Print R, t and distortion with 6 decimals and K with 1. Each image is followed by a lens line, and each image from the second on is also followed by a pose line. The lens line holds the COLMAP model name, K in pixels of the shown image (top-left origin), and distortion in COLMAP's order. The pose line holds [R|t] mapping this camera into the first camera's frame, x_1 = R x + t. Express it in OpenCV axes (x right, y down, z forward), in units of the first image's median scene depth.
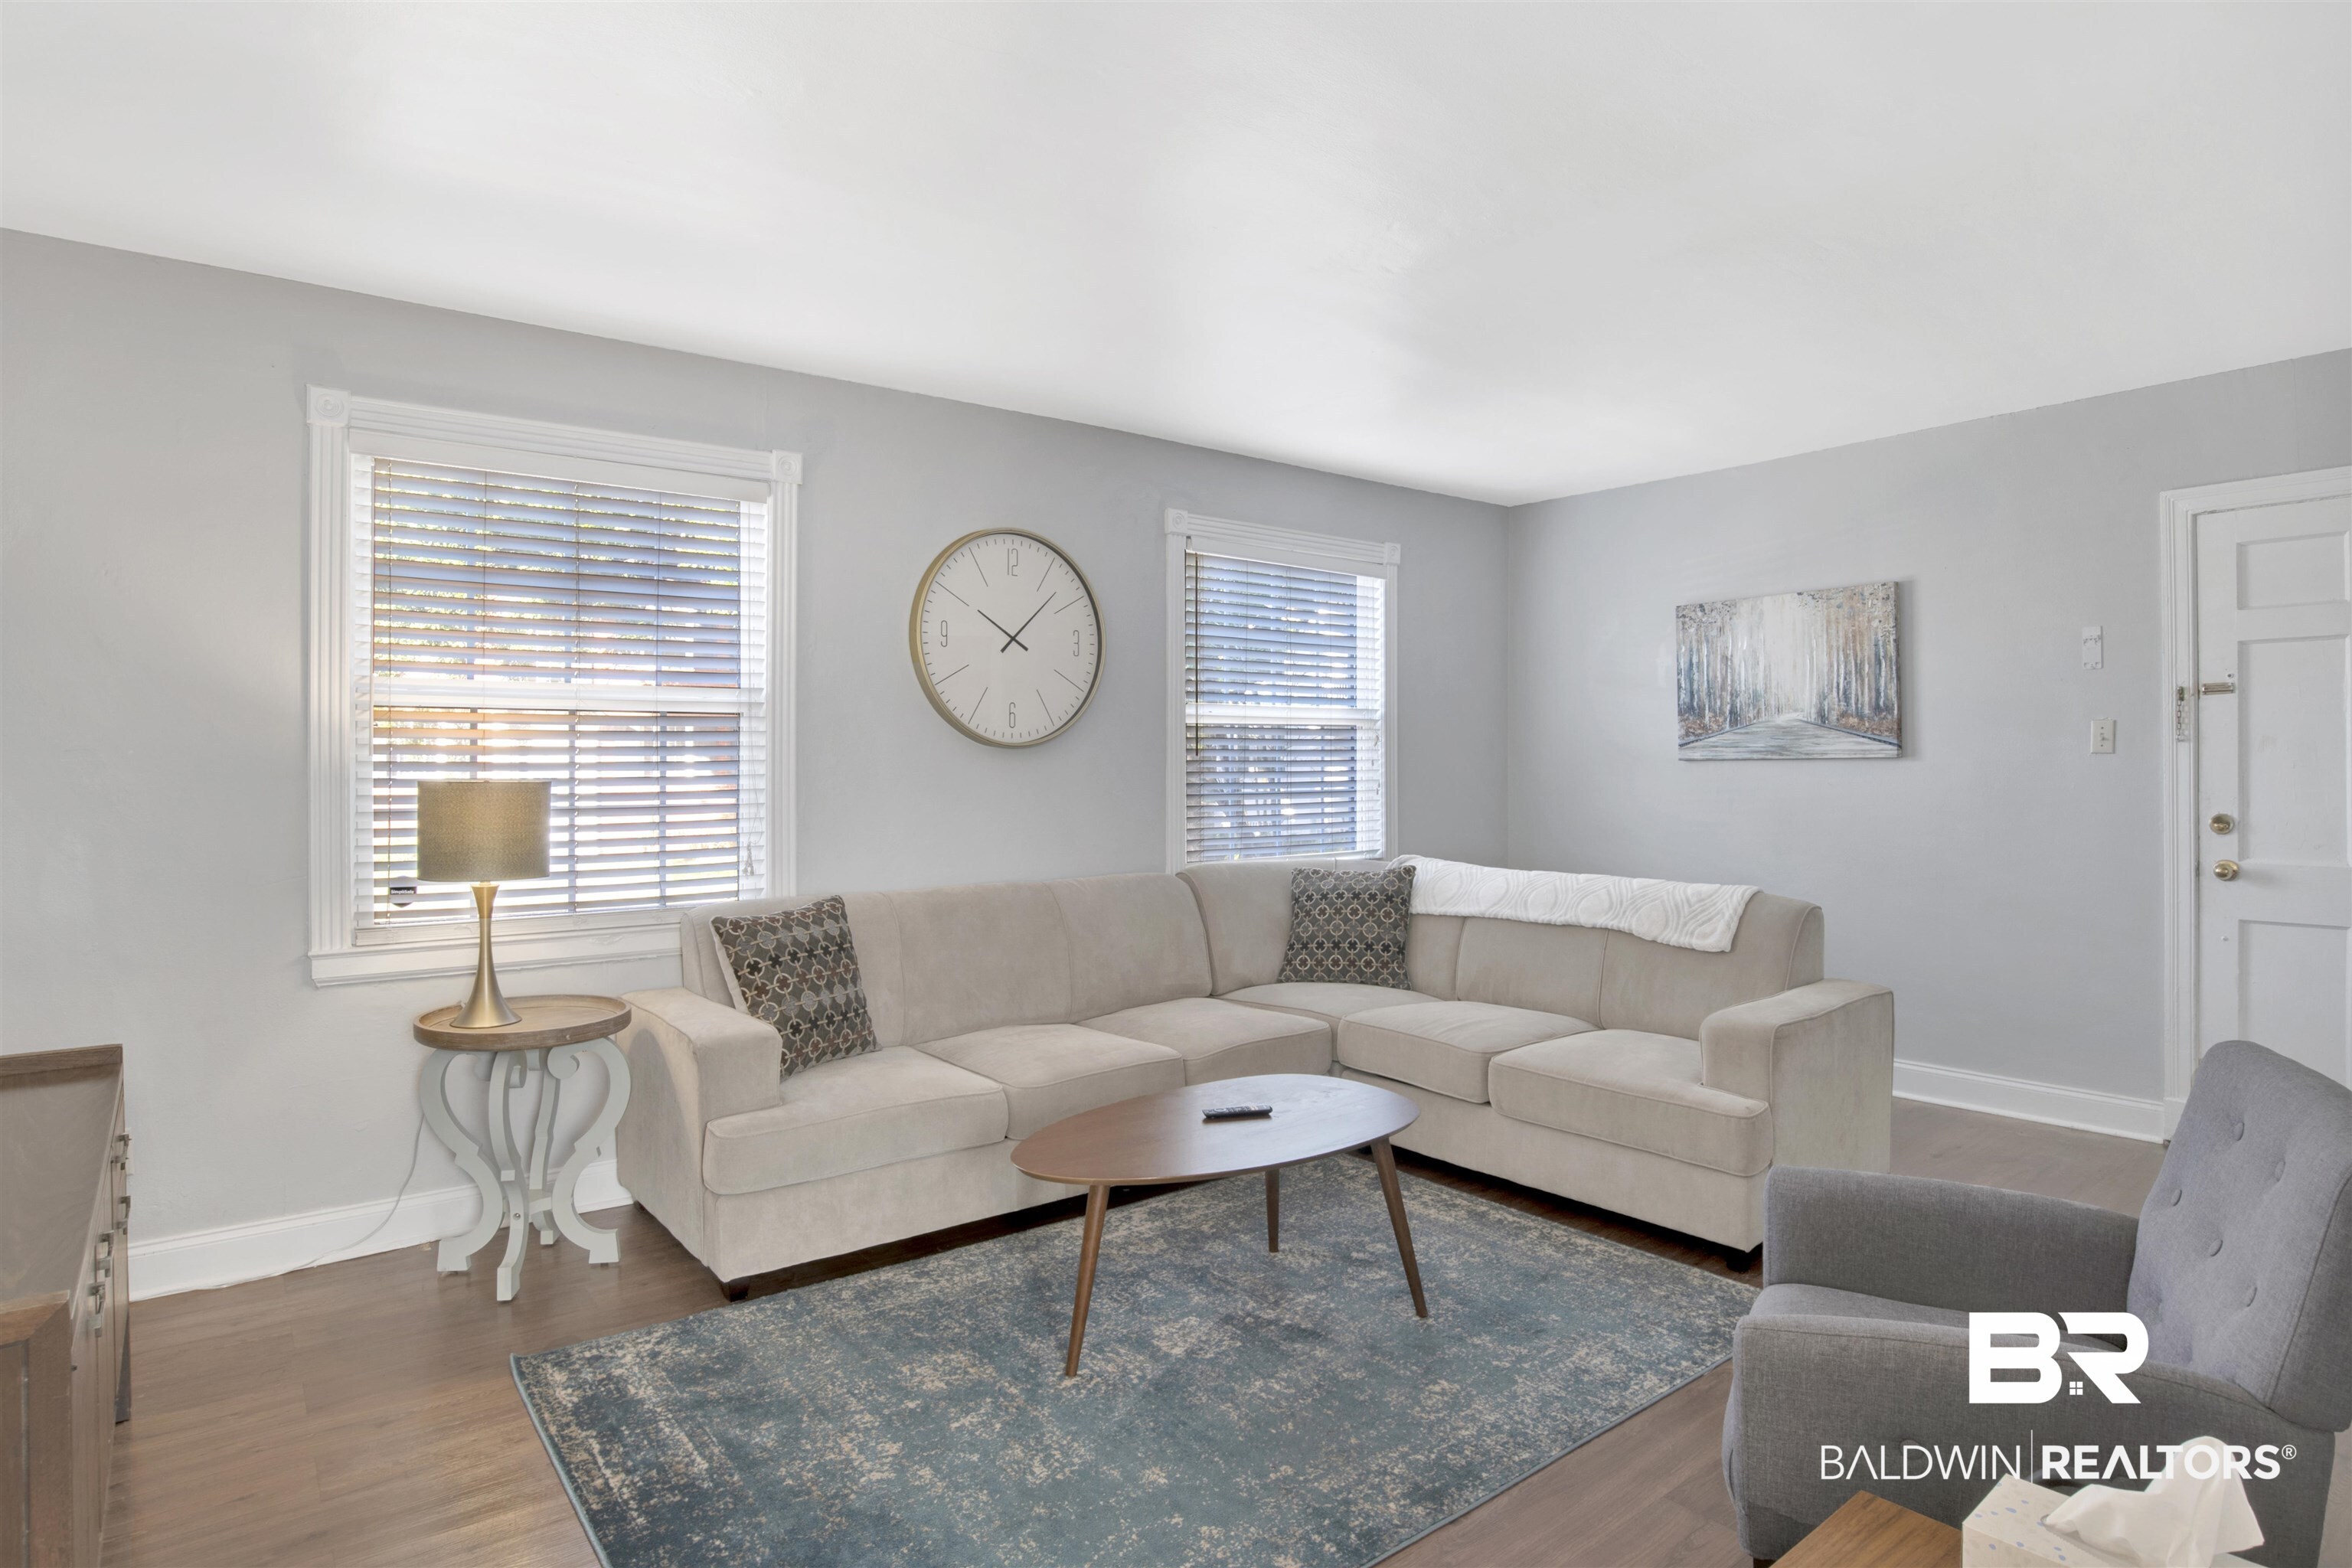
lens RADIAL K [[1287.3, 0, 1152.0], [0, 1287.3, 774.7], [0, 0, 1]] dist [-0.046424, 0.012527]
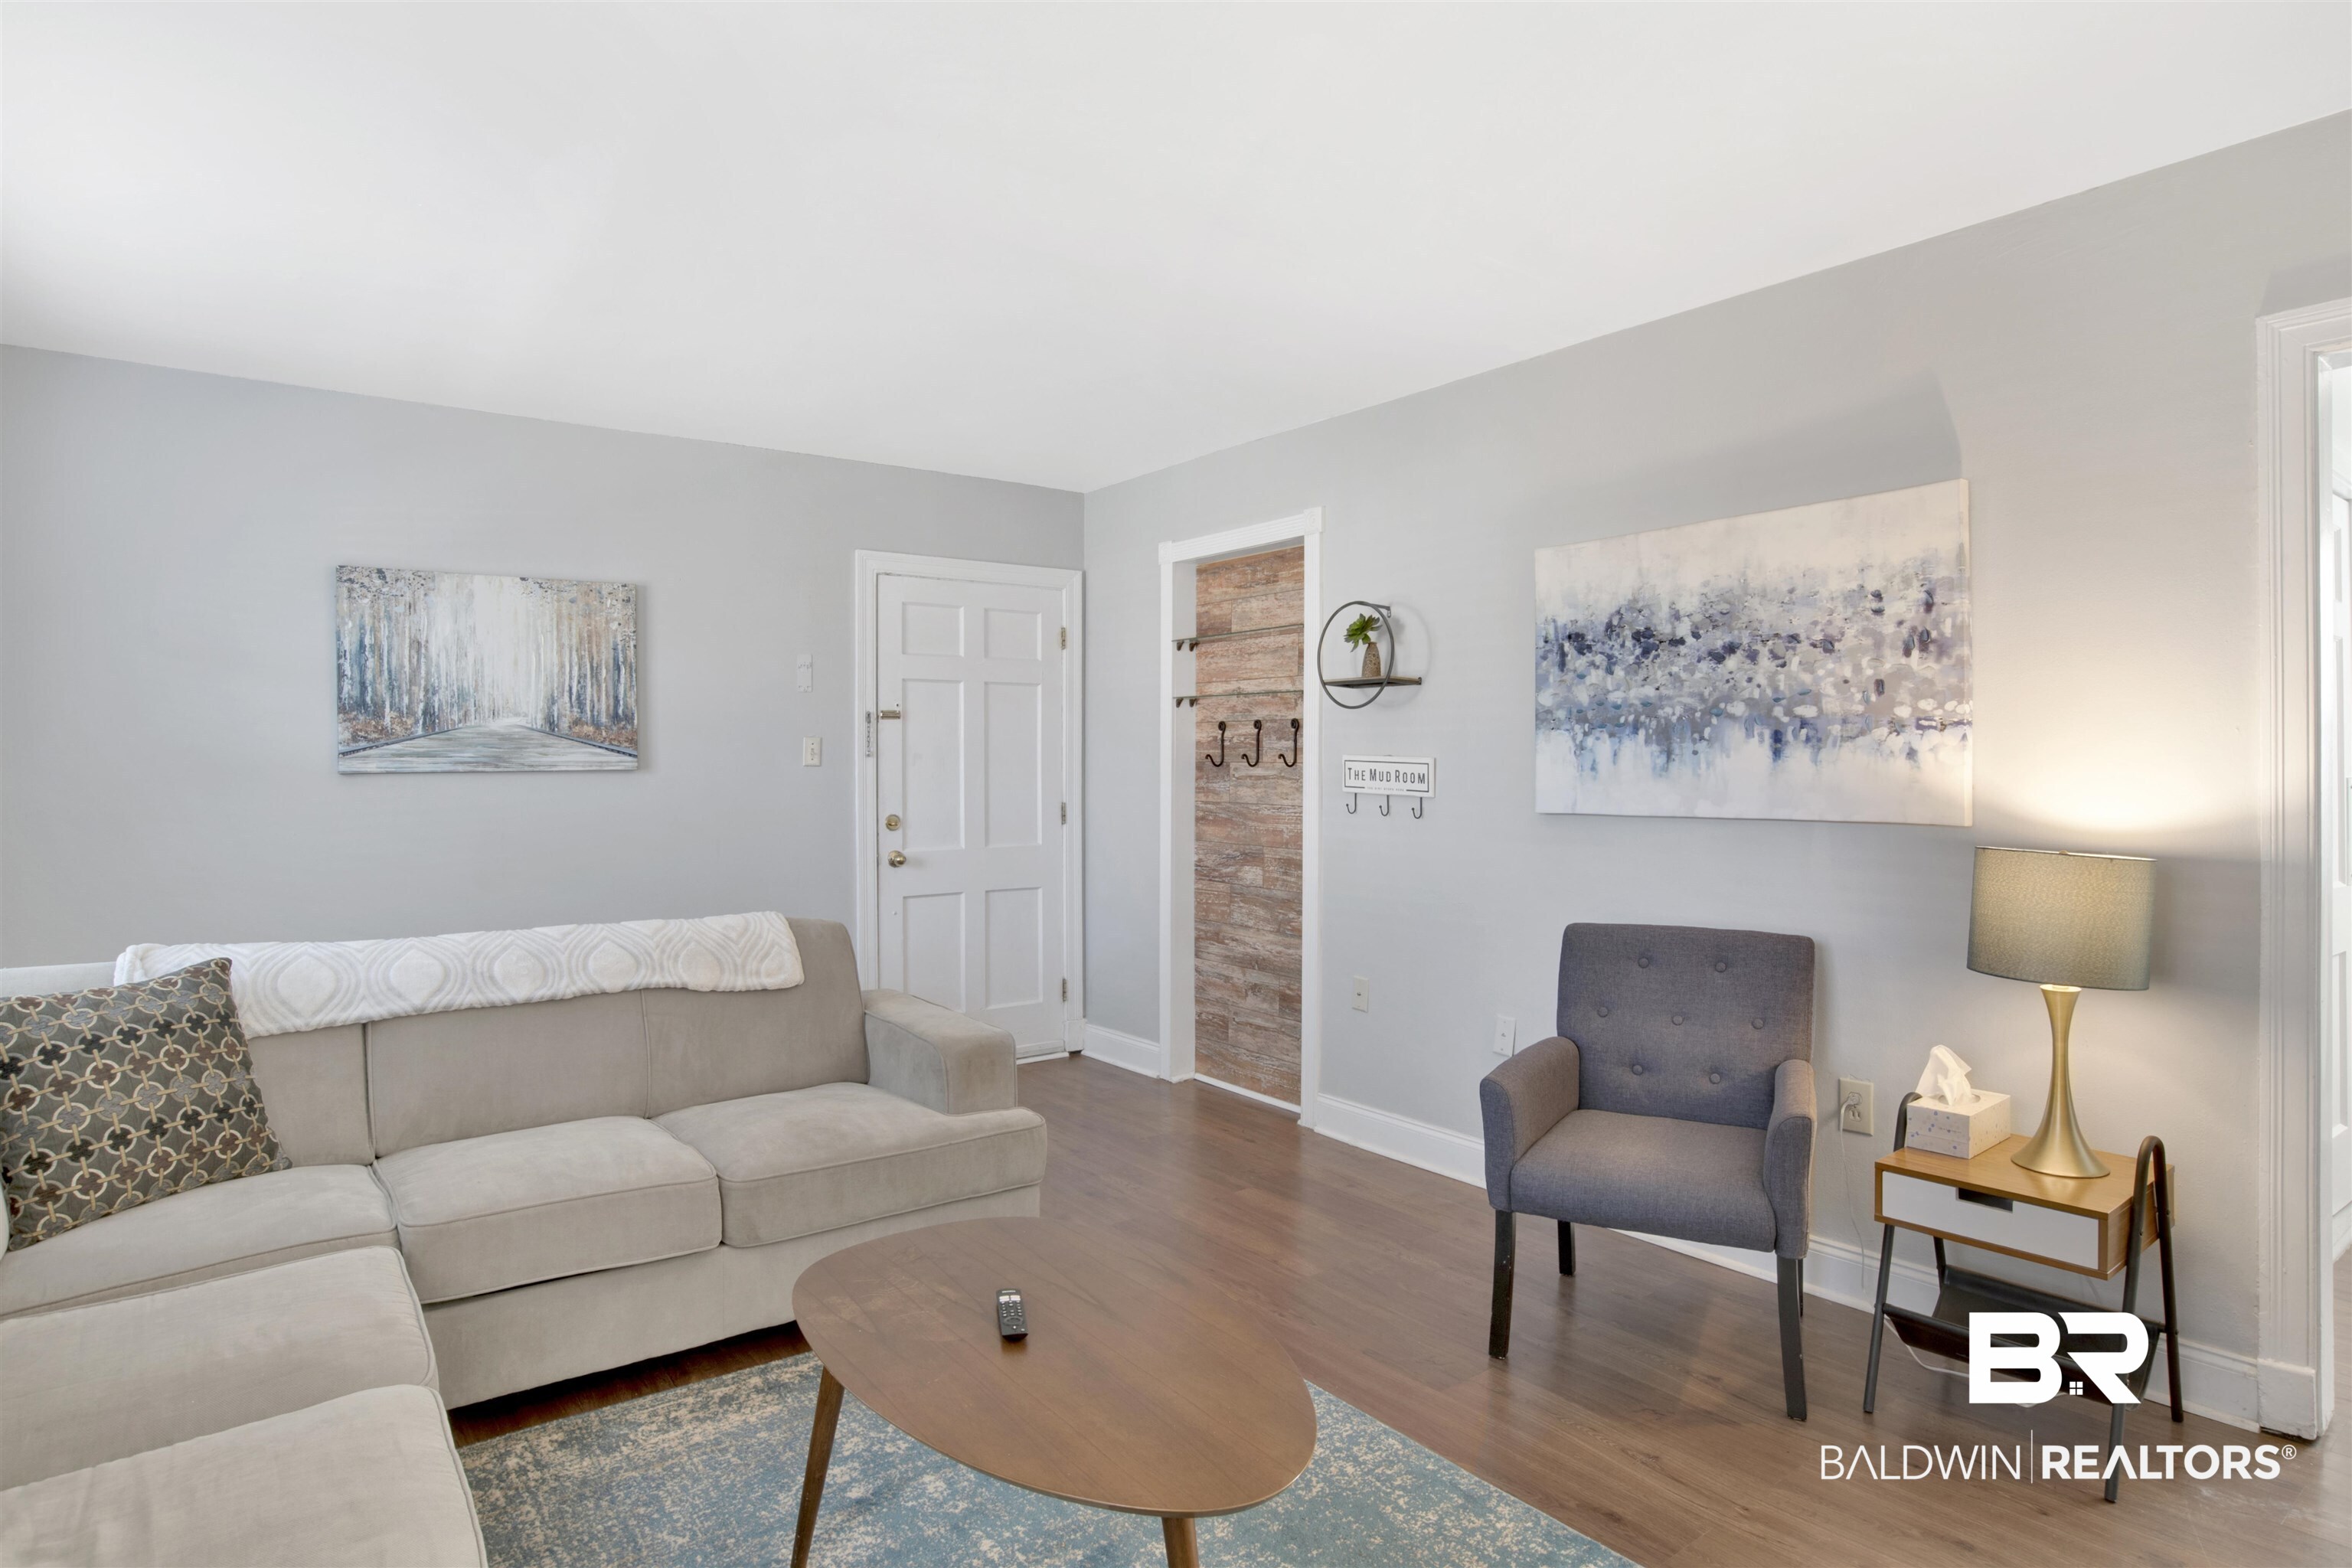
lens RADIAL K [[1287.3, 0, 1222.9], [0, 1287.3, 760.3], [0, 0, 1]] dist [-0.046424, 0.012527]
pose [[-0.012404, 0.008787, 0.999884, -0.372594], [0.015160, 0.999848, -0.008598, -0.005830], [-0.999808, 0.015052, -0.012535, 0.573448]]
